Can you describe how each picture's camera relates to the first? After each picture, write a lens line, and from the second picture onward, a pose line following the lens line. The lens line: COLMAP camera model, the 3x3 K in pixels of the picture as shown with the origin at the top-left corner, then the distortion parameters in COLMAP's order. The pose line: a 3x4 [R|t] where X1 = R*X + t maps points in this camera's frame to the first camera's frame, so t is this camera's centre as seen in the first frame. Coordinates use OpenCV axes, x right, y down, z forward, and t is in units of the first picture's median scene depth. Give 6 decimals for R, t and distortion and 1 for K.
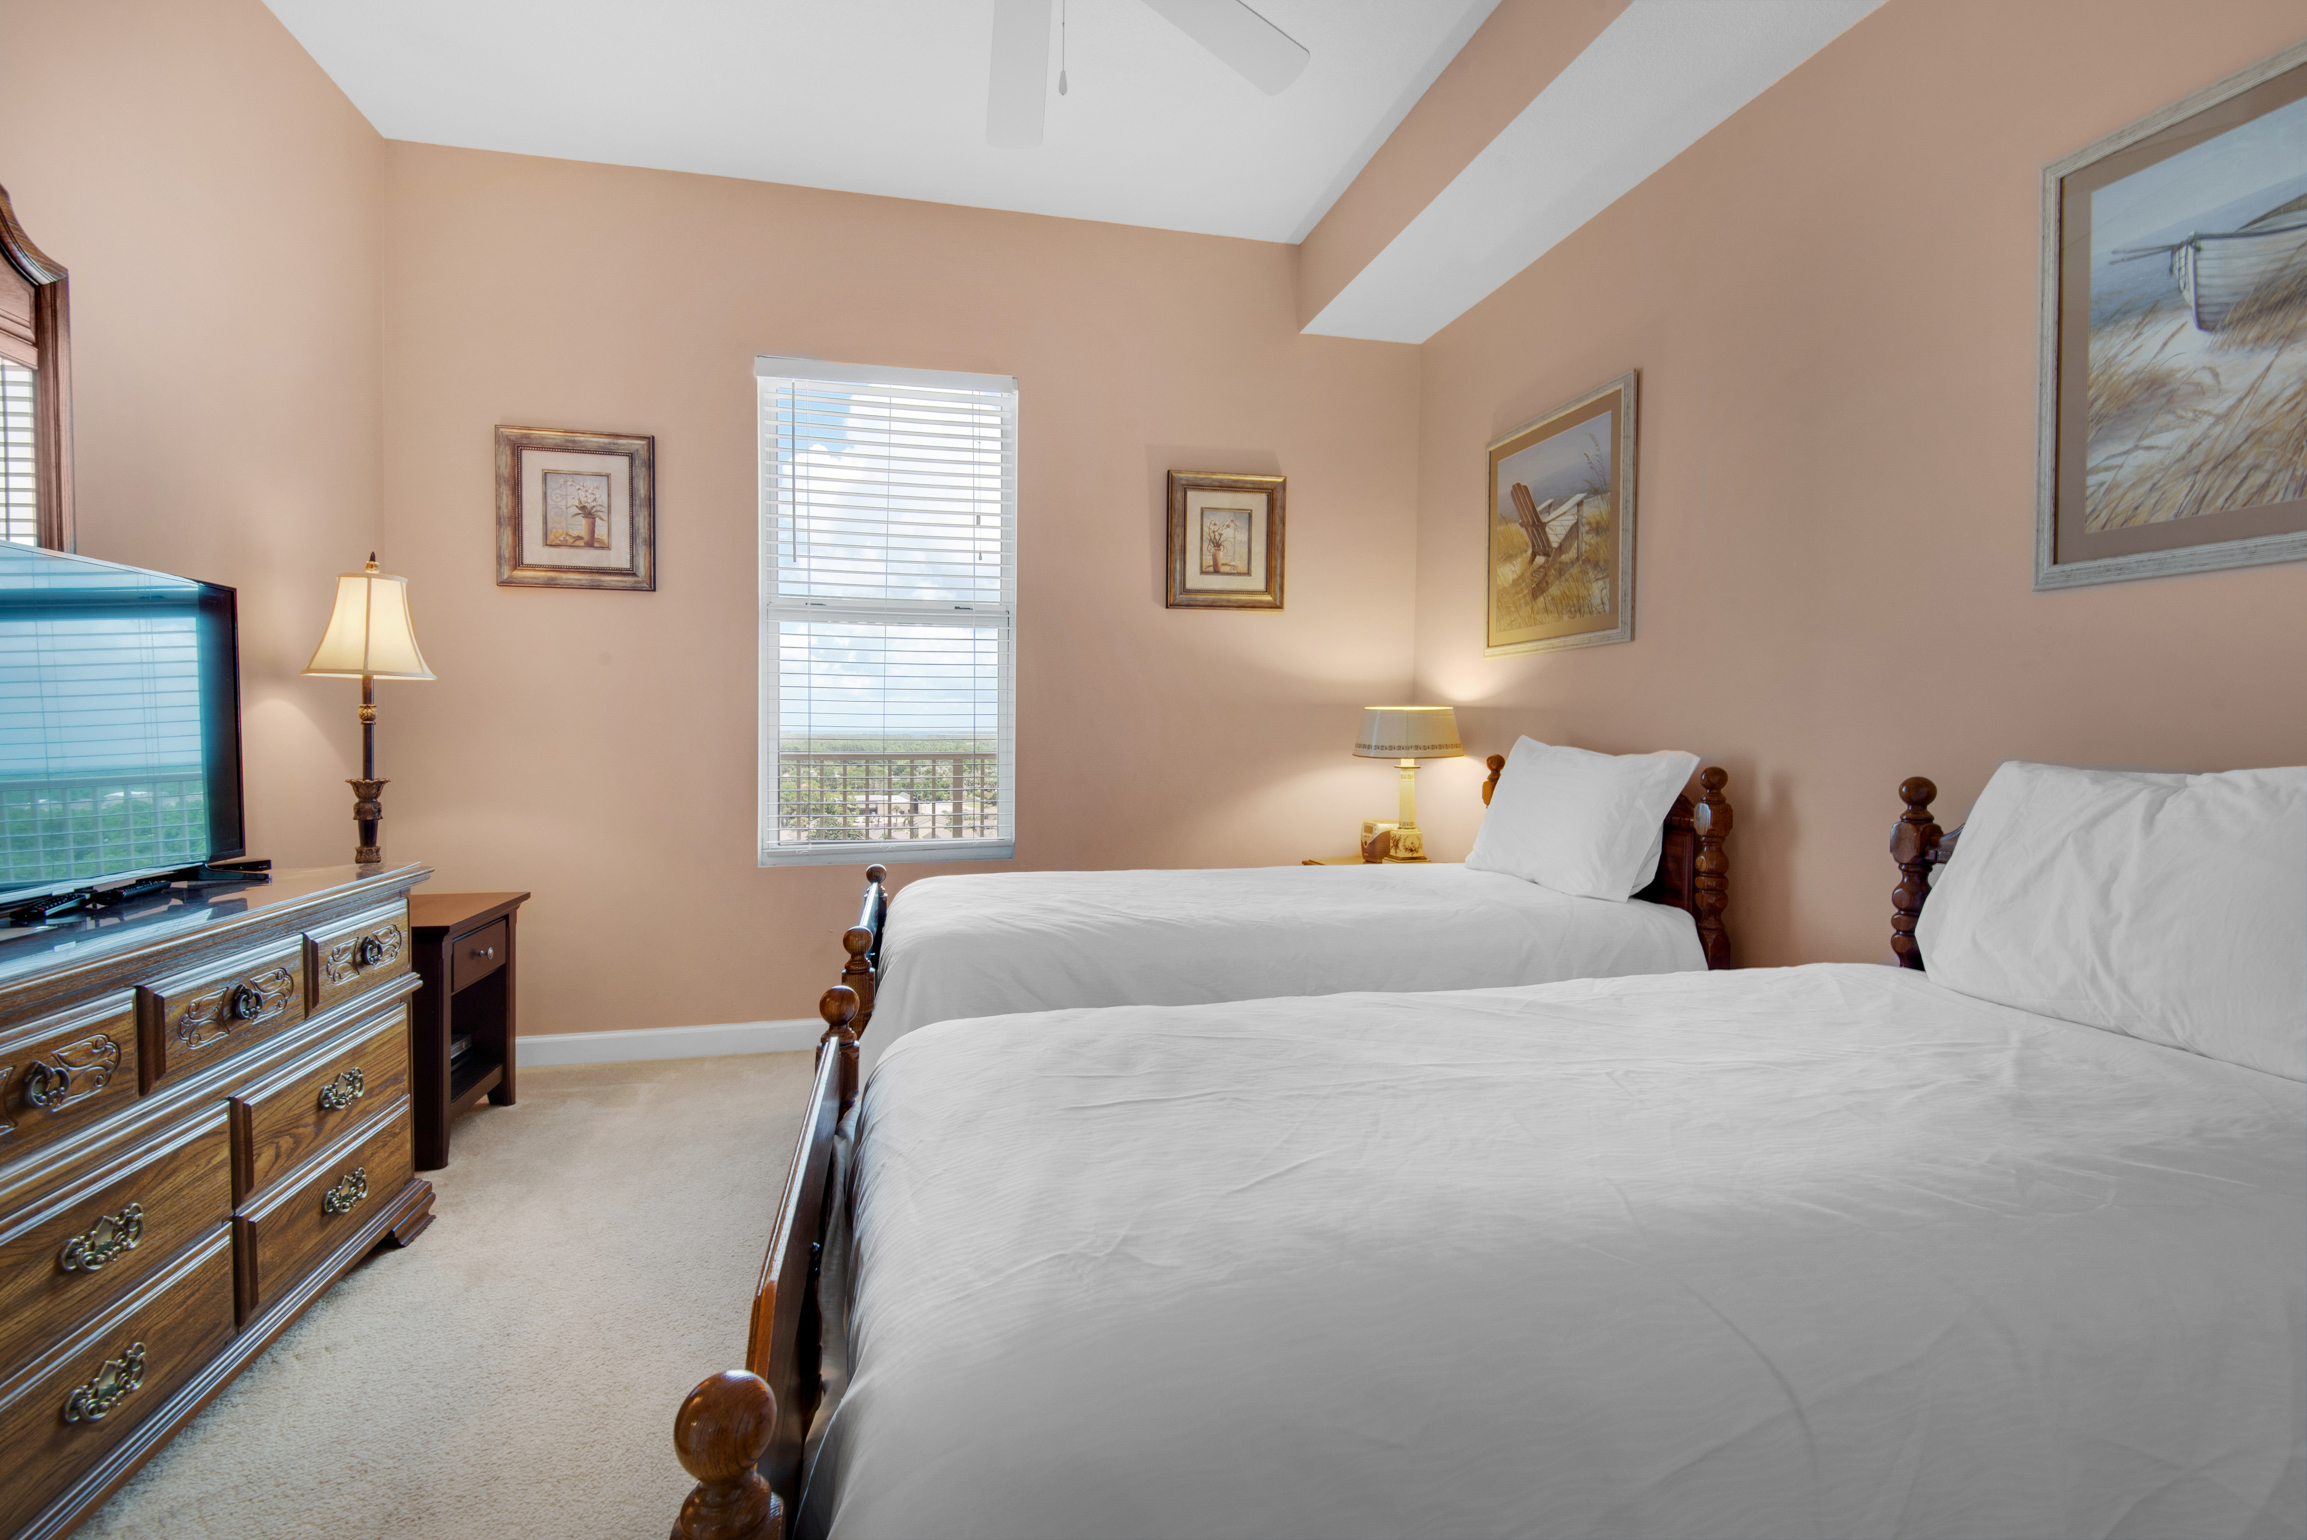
lens RADIAL K [[1073.6, 0, 1149.9], [0, 1073.6, 740.1], [0, 0, 1]] dist [0.008345, -0.008100]
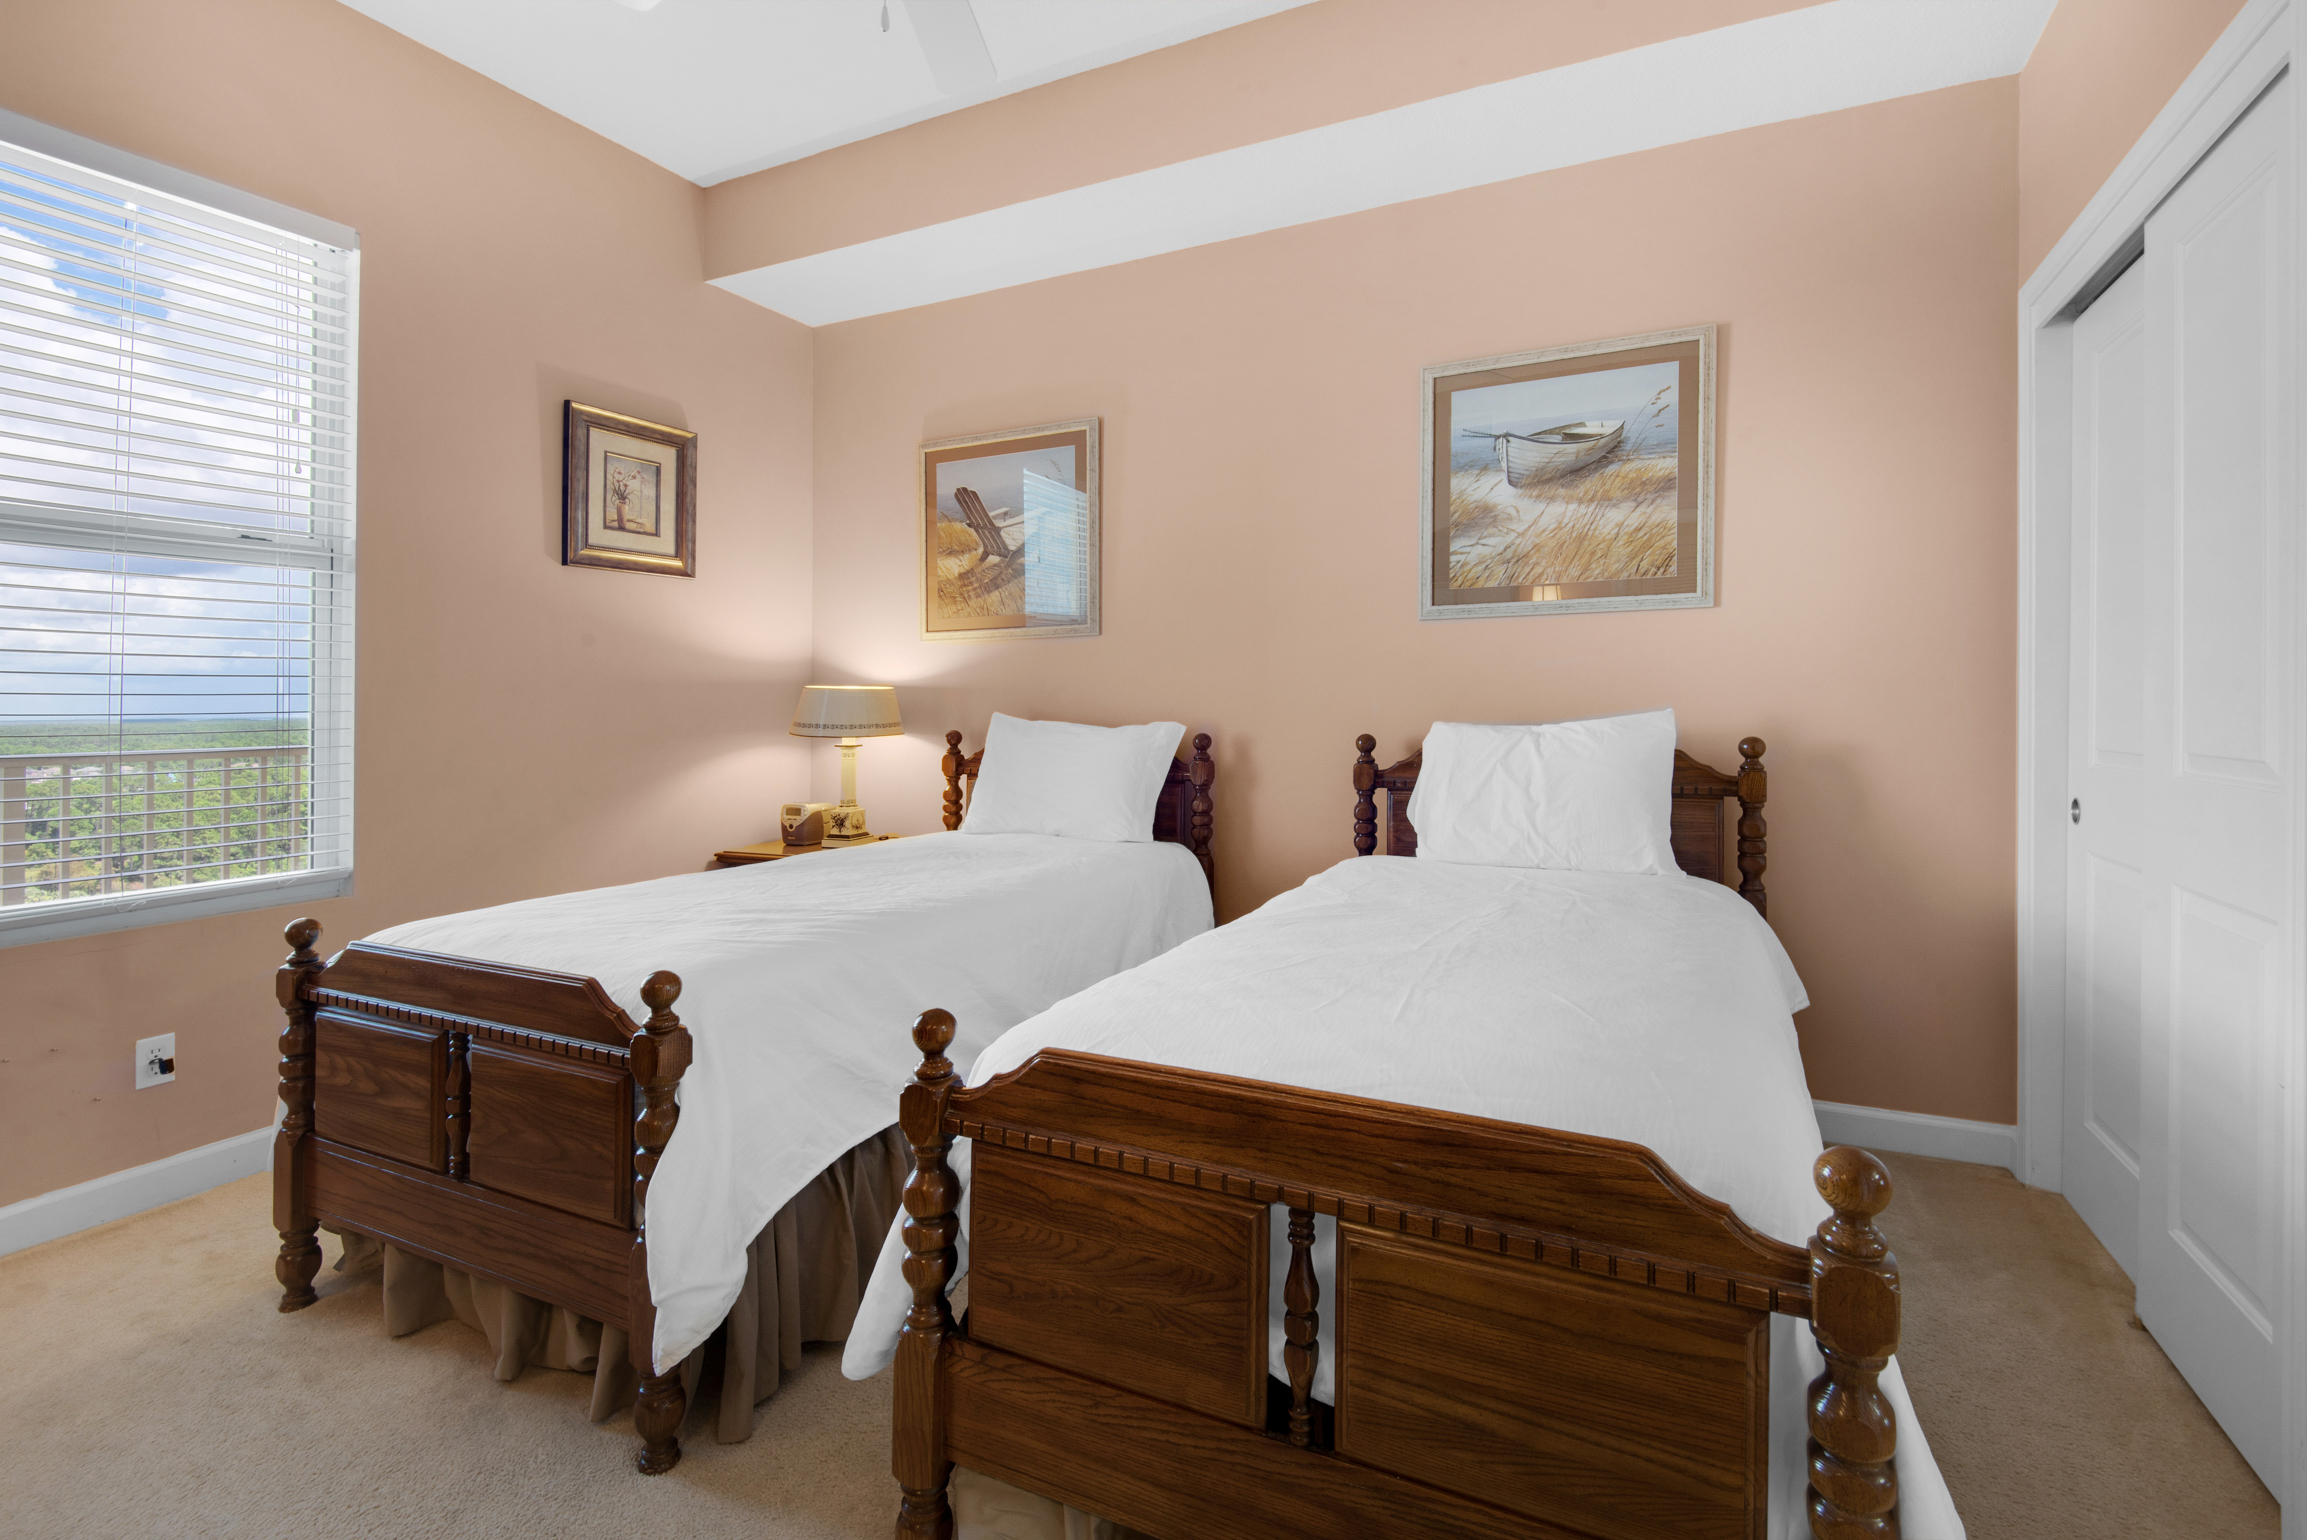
lens RADIAL K [[1073.6, 0, 1144.4], [0, 1073.6, 710.6], [0, 0, 1]] dist [0.008345, -0.008100]
pose [[0.639582, -0.003765, 0.768714, -0.387197], [0.015069, 0.999857, -0.007641, 0.004095], [-0.768575, 0.016471, 0.639547, 0.142451]]
